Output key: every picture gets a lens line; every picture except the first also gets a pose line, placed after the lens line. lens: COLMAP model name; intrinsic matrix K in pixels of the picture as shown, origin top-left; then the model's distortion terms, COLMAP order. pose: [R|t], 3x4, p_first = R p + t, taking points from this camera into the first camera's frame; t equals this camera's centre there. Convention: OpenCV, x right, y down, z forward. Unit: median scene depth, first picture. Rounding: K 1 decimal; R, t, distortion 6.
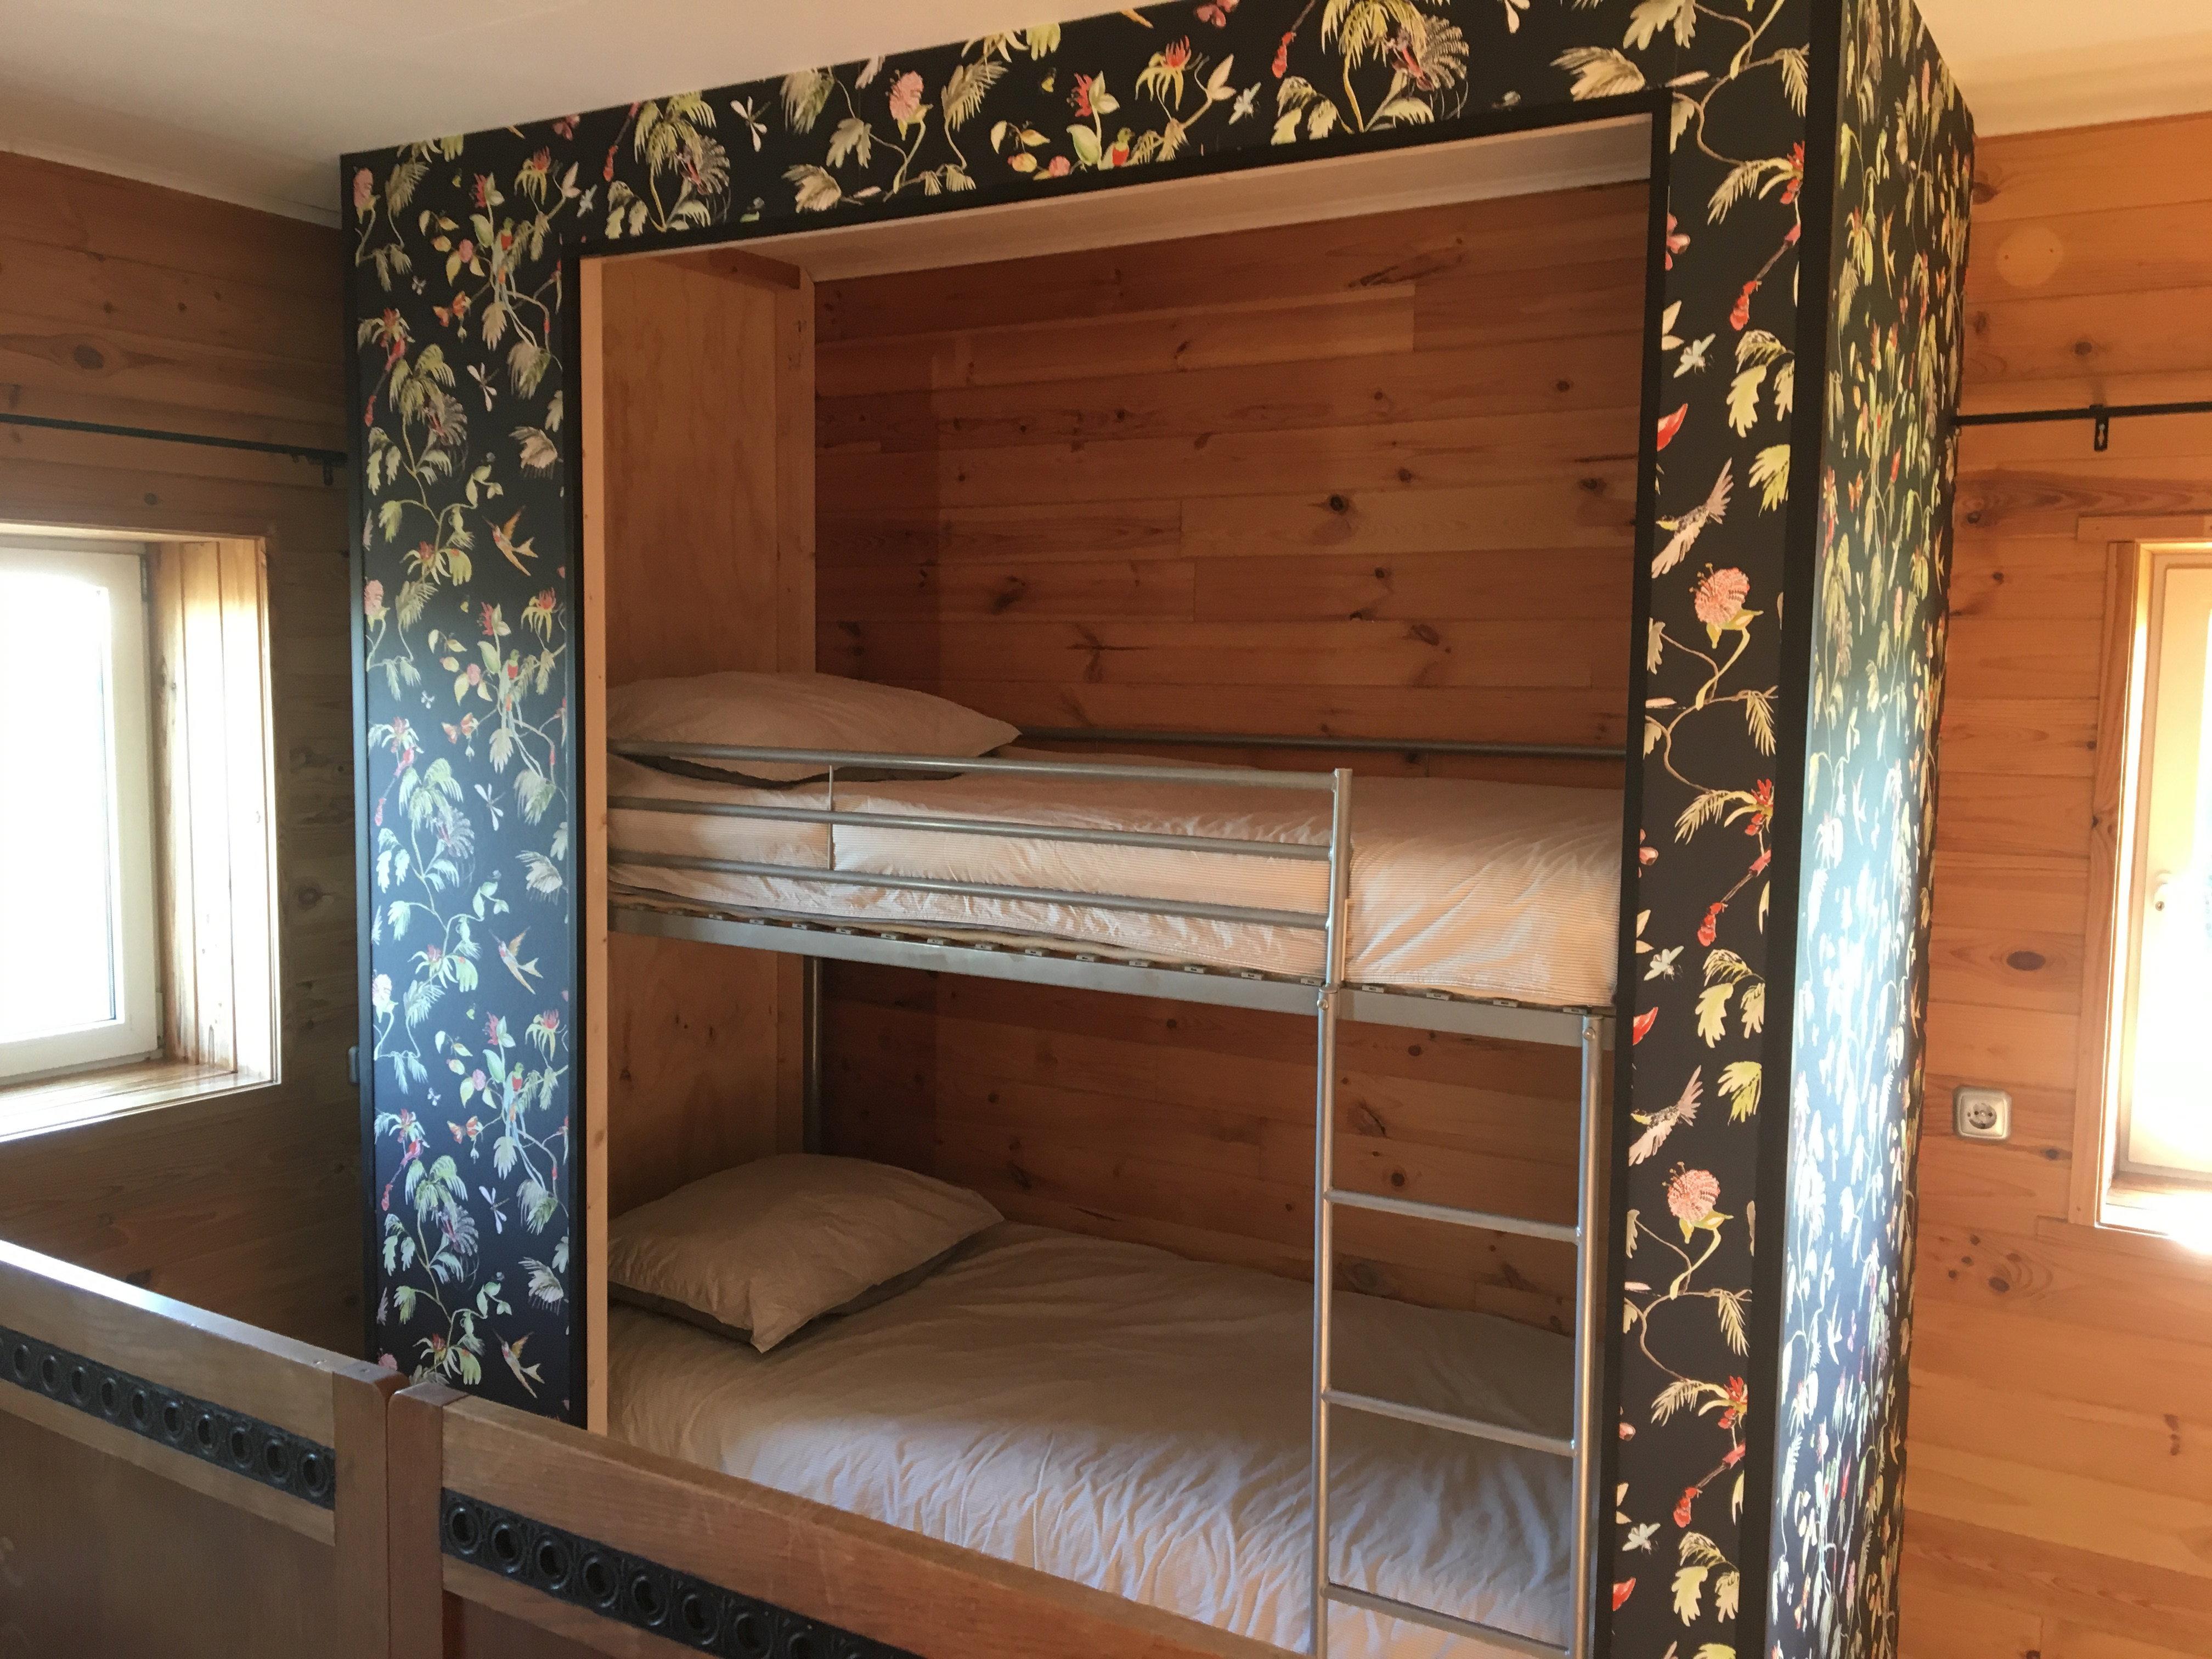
lens RADIAL K [[1847.2, 0, 1097.7], [0, 1847.2, 828.7], [0, 0, 1]] dist [0.089191, -0.128718]
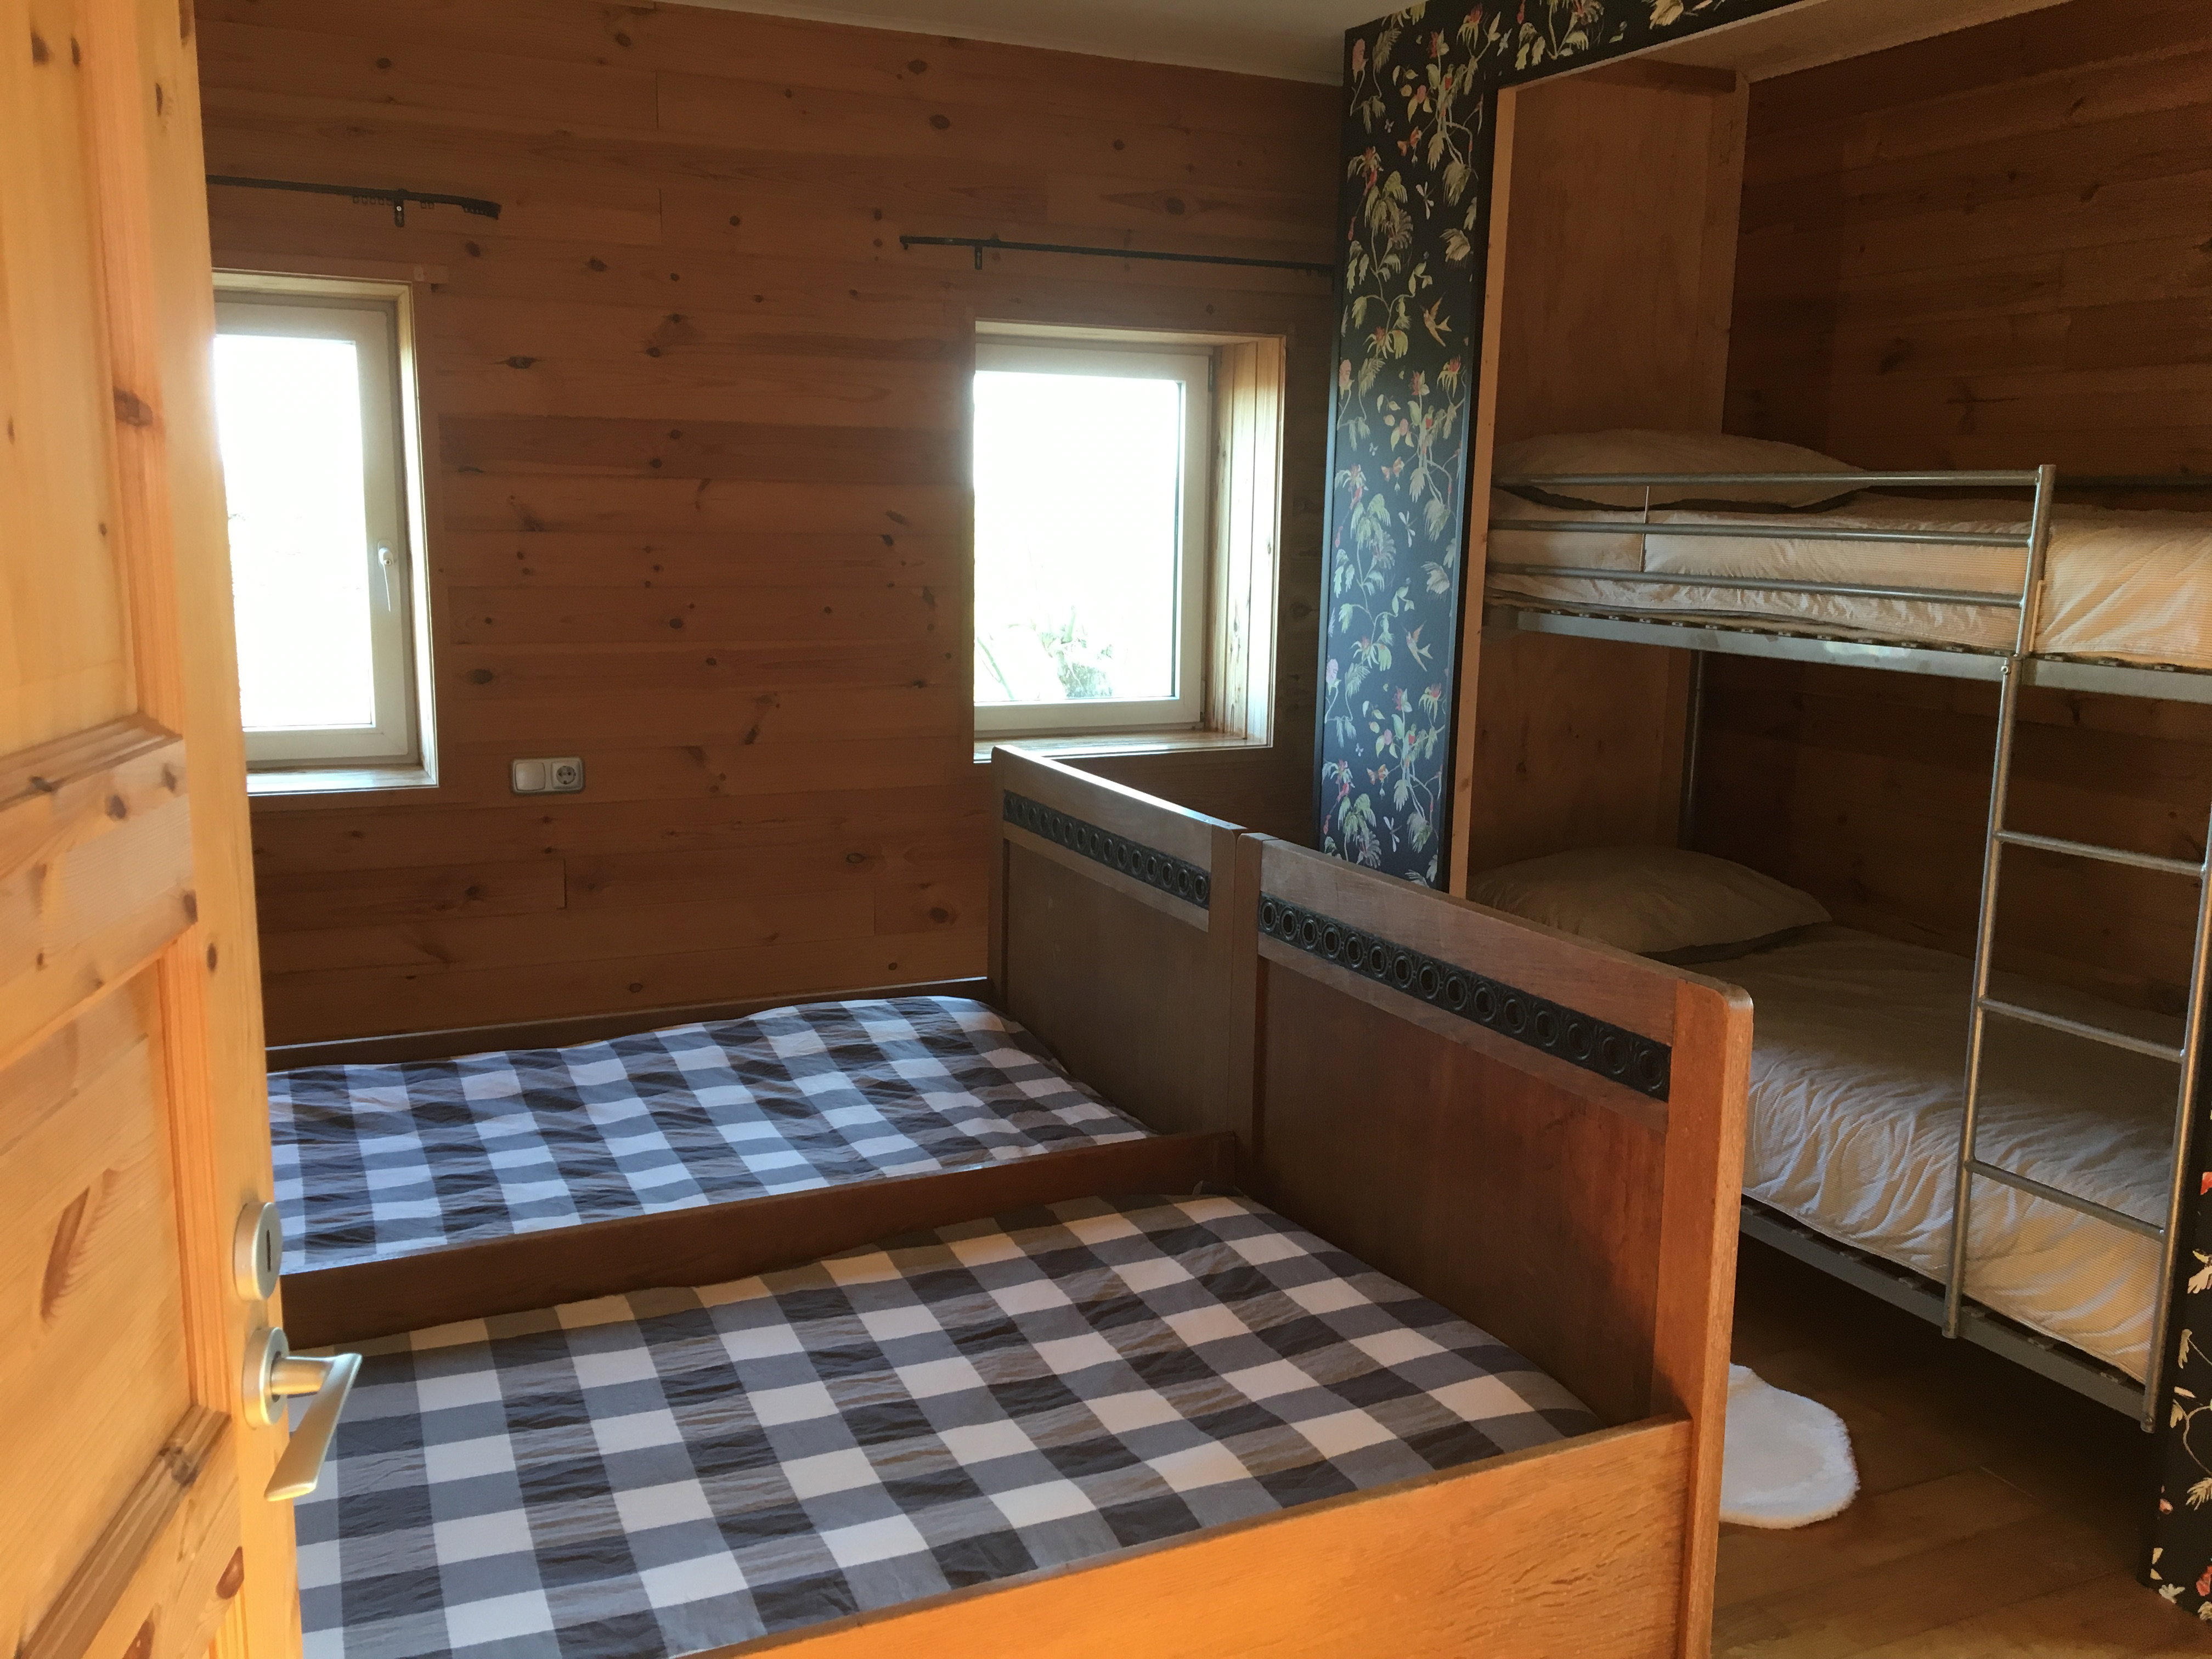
lens RADIAL K [[1847.2, 0, 1097.7], [0, 1847.2, 828.7], [0, 0, 1]] dist [0.089191, -0.128718]
pose [[0.837197, 0.097355, -0.538166, 0.220323], [-0.054248, 0.993958, 0.095416, 0.086353], [0.544204, -0.050688, 0.837420, -0.235132]]
